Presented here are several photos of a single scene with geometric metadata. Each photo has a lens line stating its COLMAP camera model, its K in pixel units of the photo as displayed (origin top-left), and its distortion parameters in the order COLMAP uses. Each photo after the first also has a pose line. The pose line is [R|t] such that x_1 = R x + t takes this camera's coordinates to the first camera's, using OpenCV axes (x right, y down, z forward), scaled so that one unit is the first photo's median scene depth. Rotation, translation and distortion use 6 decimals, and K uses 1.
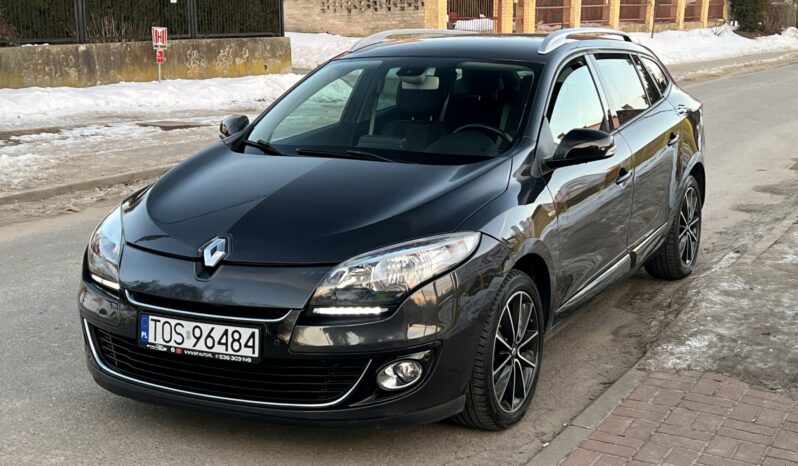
lens RADIAL K [[1133.4, 0, 399.0], [0, 1133.4, 233.0], [0, 0, 1]] dist [0.237377, -0.786397]
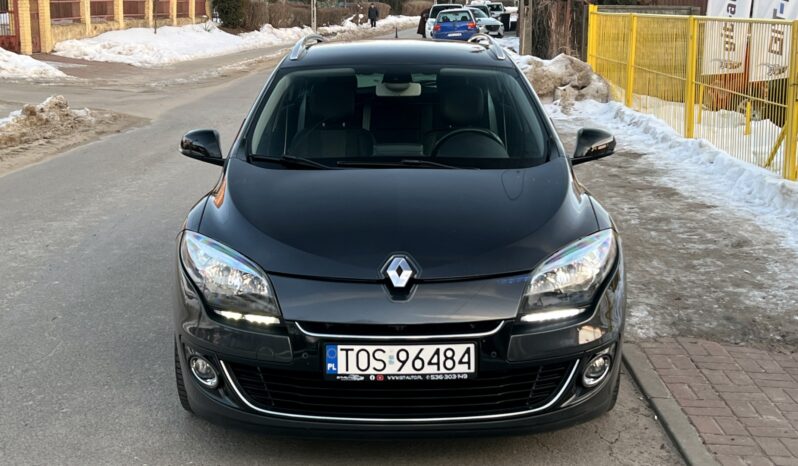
lens RADIAL K [[1133.4, 0, 399.0], [0, 1133.4, 233.0], [0, 0, 1]] dist [0.237377, -0.786397]
pose [[0.885998, -0.085012, 0.455829, -0.604440], [0.082613, 0.996262, 0.025227, -0.041187], [-0.456270, 0.015307, 0.889710, 0.139197]]
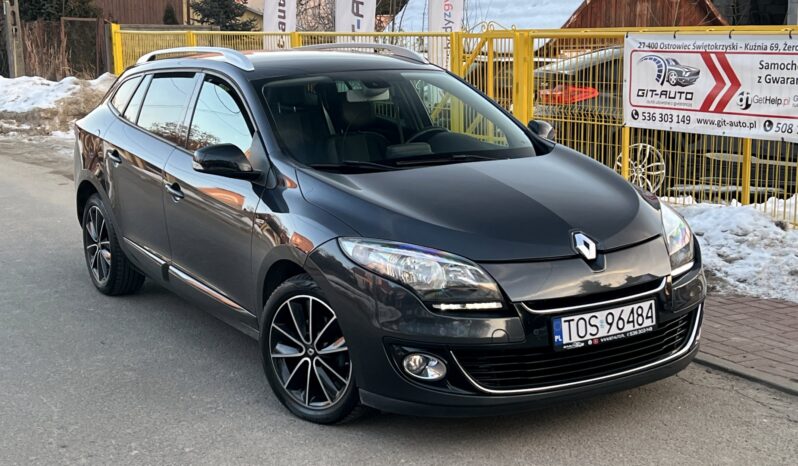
lens RADIAL K [[1133.4, 0, 399.0], [0, 1133.4, 233.0], [0, 0, 1]] dist [0.237377, -0.786397]
pose [[0.515865, -0.158390, 0.841900, -1.169314], [0.175593, 0.981443, 0.077051, -0.110724], [-0.838481, 0.108084, 0.534104, 0.573348]]
